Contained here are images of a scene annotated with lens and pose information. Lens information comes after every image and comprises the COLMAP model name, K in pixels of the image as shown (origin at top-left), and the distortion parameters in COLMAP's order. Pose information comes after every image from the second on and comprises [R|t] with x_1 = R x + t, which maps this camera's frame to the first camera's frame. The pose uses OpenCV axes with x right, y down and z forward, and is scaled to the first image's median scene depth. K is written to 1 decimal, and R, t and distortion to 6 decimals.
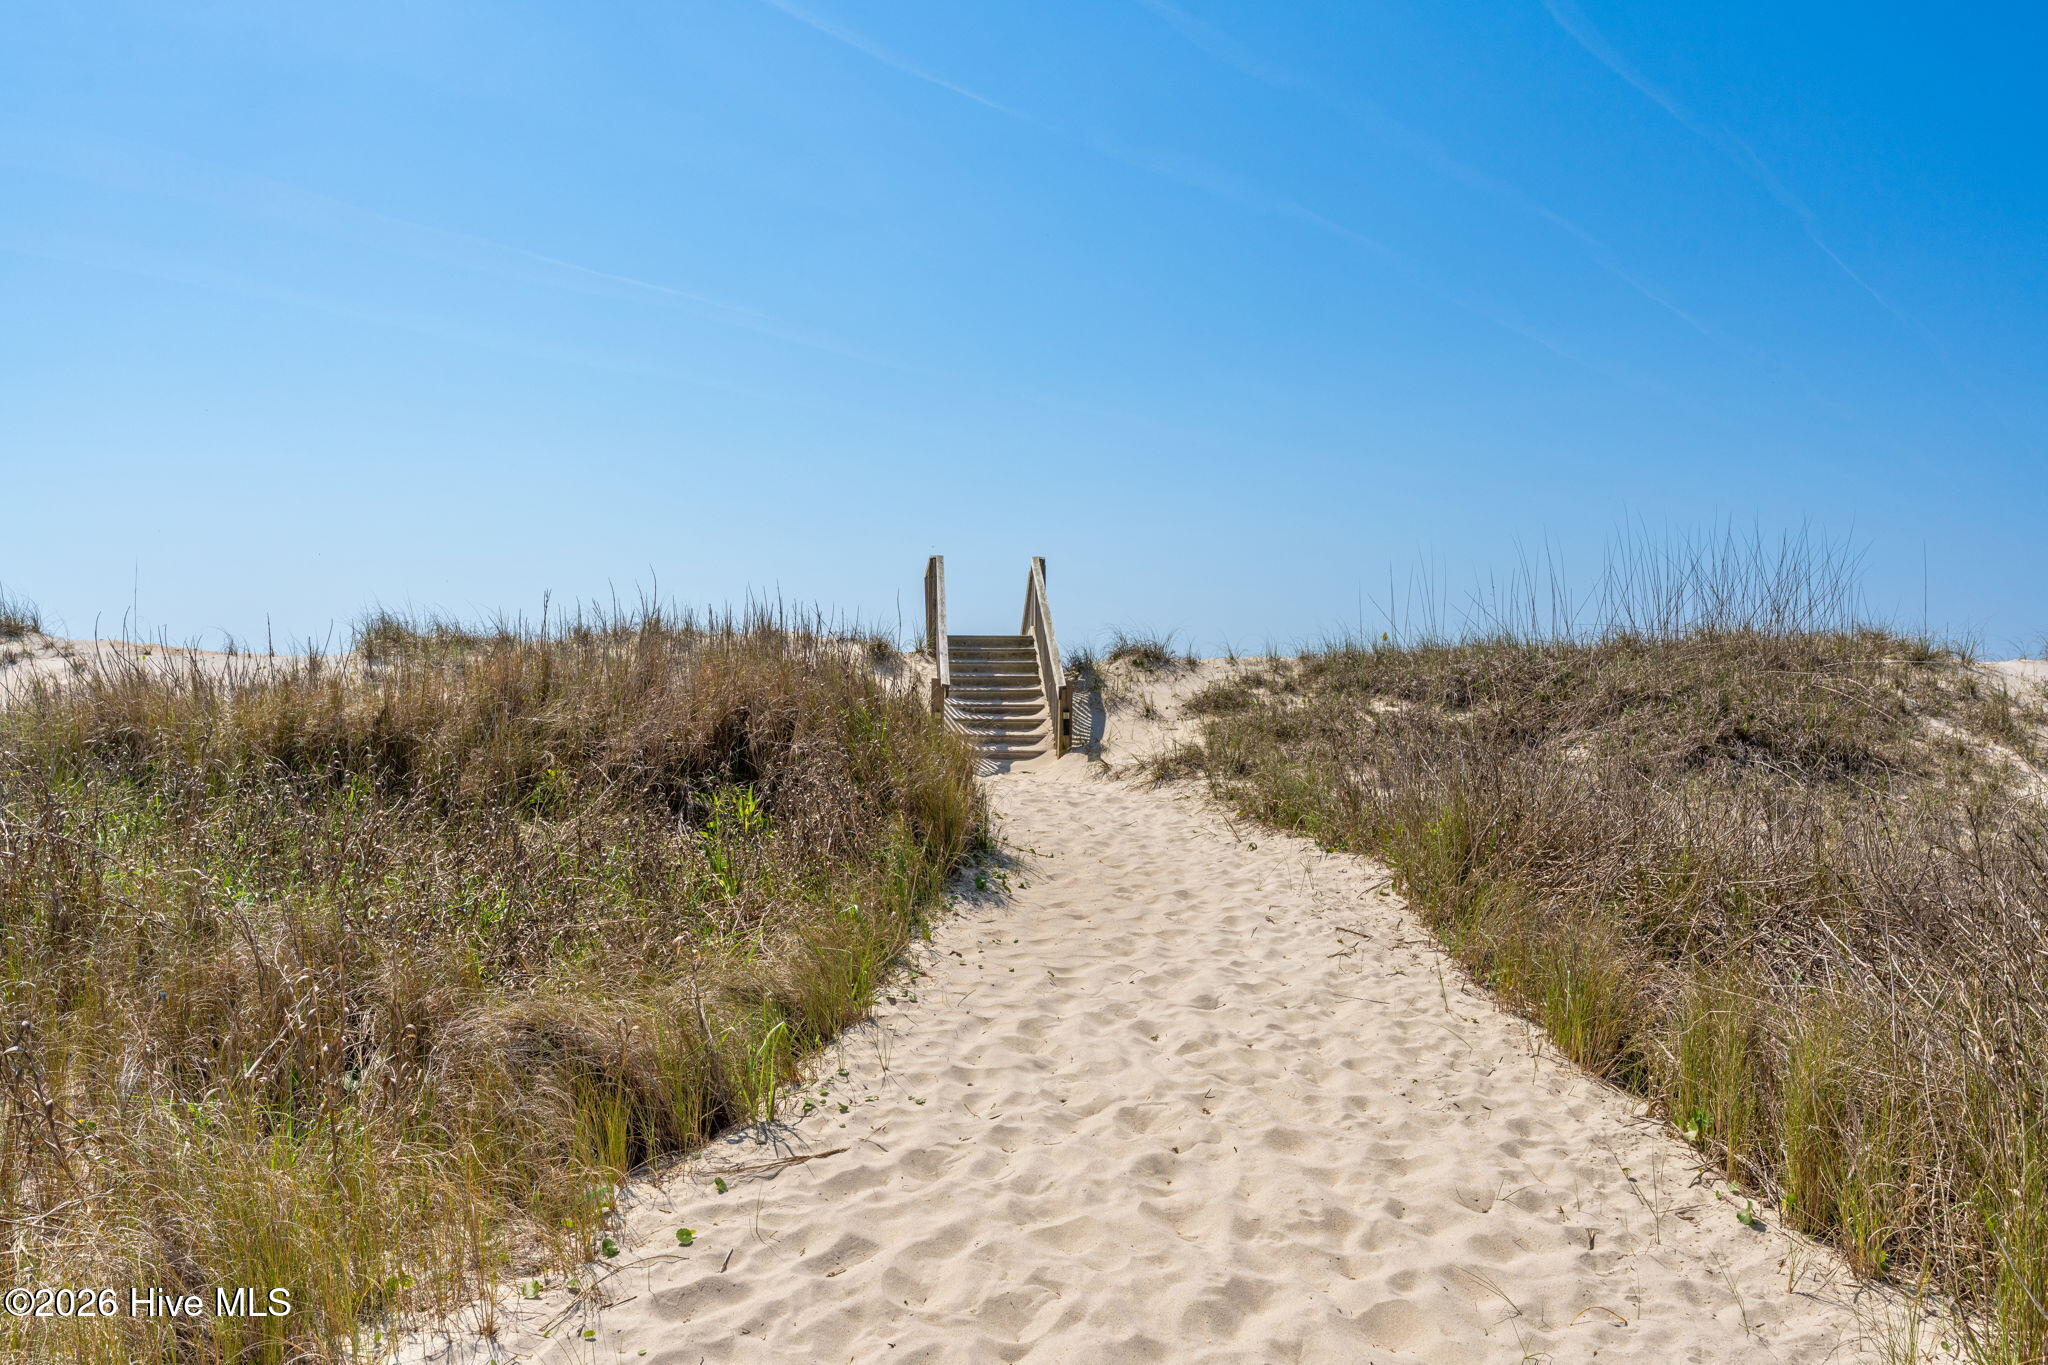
lens RADIAL K [[1408.5, 0, 1030.7], [0, 1408.5, 651.9], [0, 0, 1]] dist [0.011593, -0.009833]
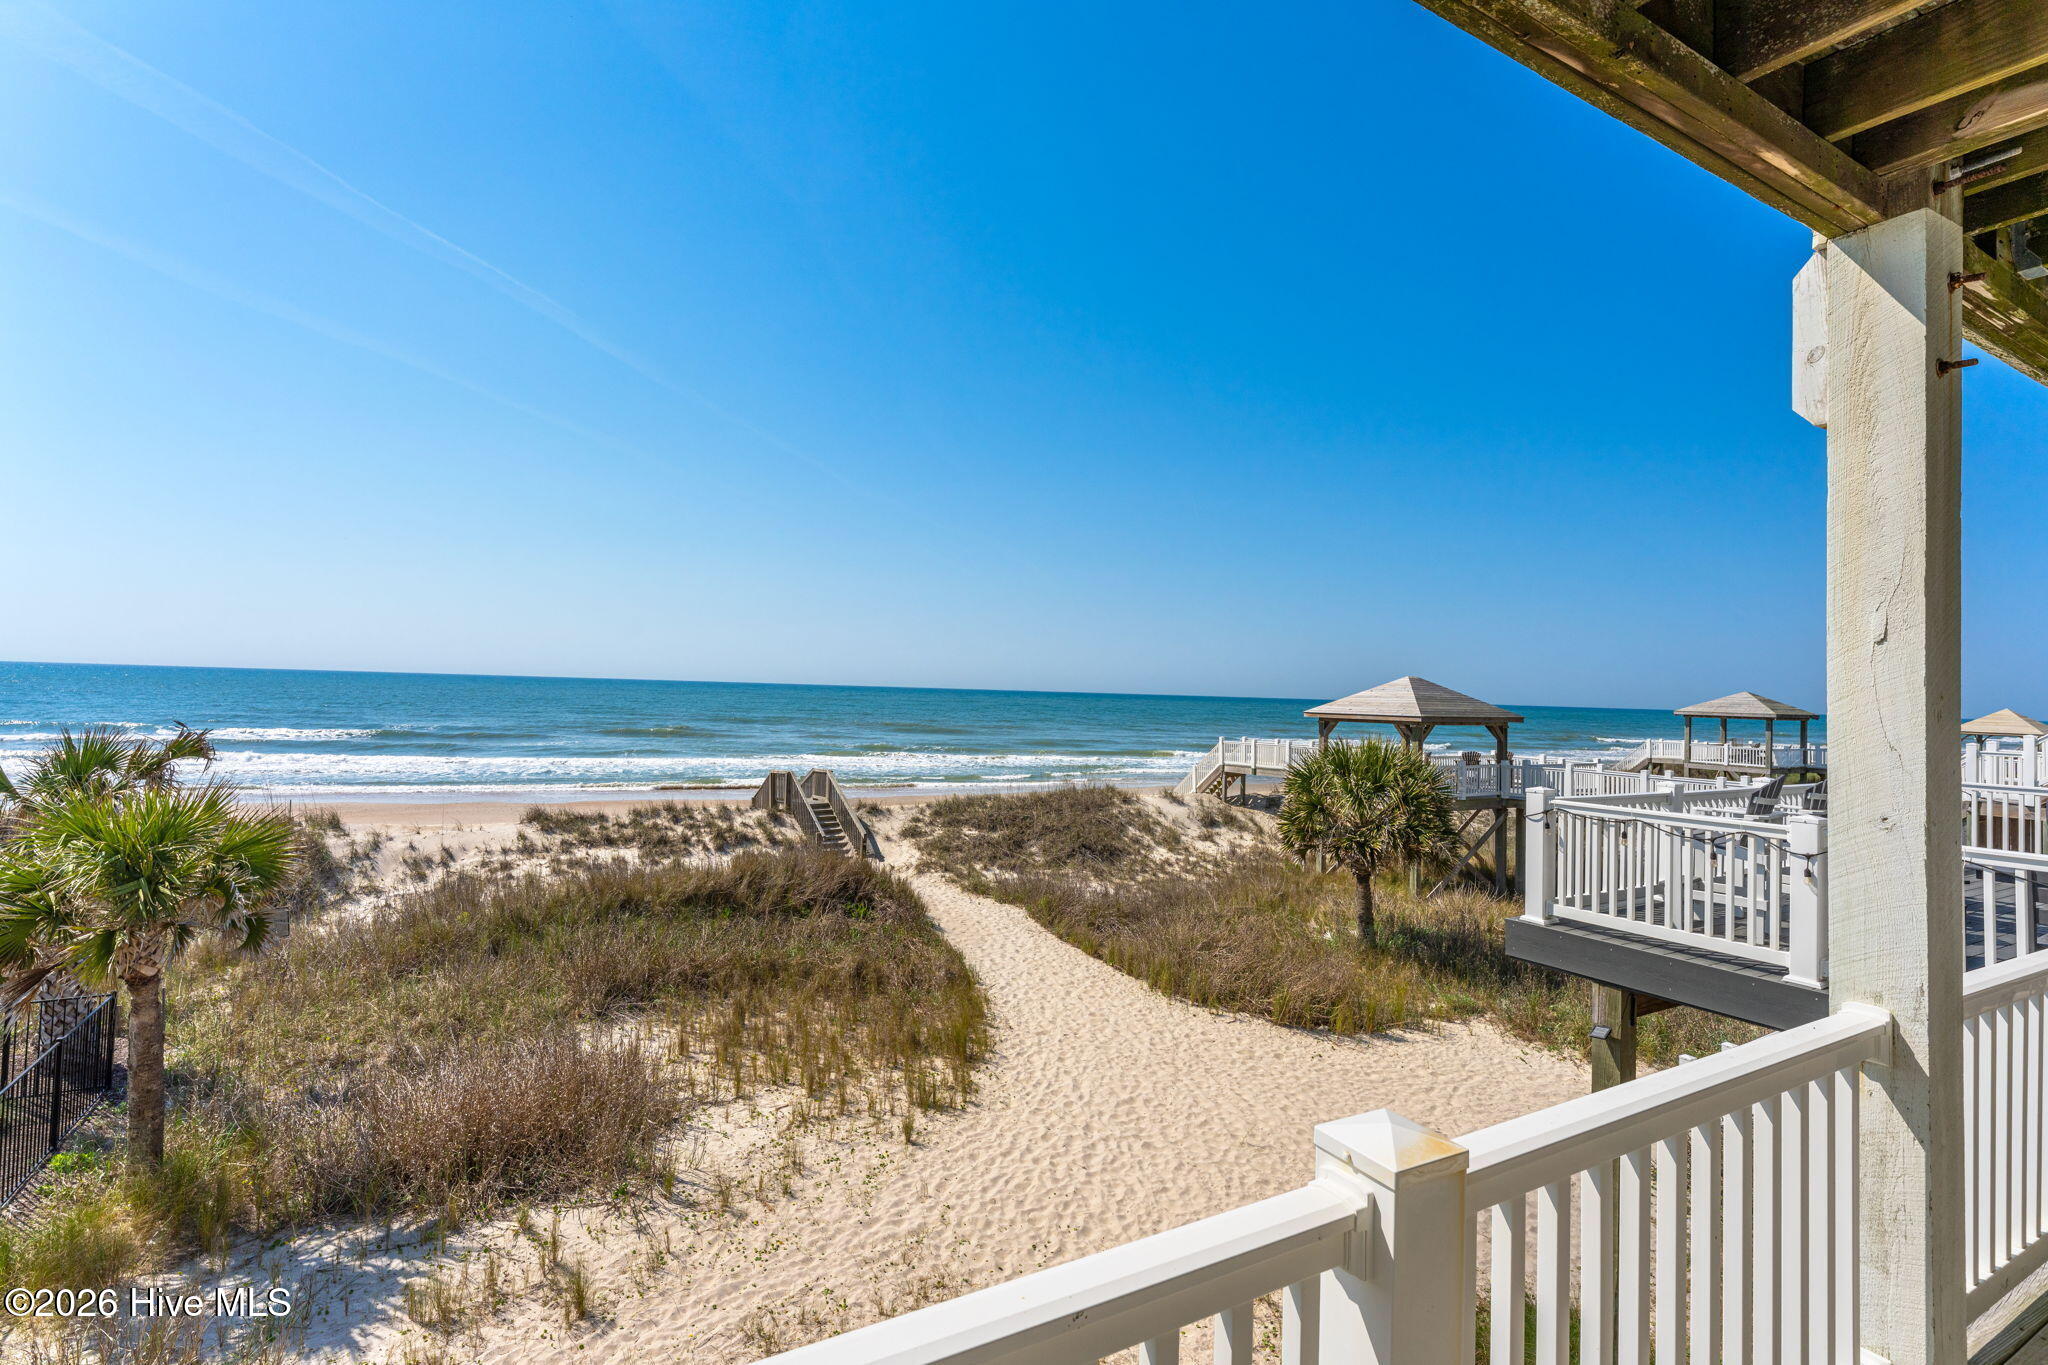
lens RADIAL K [[952.9, 0, 1028.4], [0, 952.9, 655.7], [0, 0, 1]] dist [0.000273, -0.000120]
pose [[0.886188, 0.019001, 0.462935, -0.753602], [-0.009347, 0.999689, -0.023140, -0.381684], [-0.463231, 0.016179, 0.886090, -1.070509]]
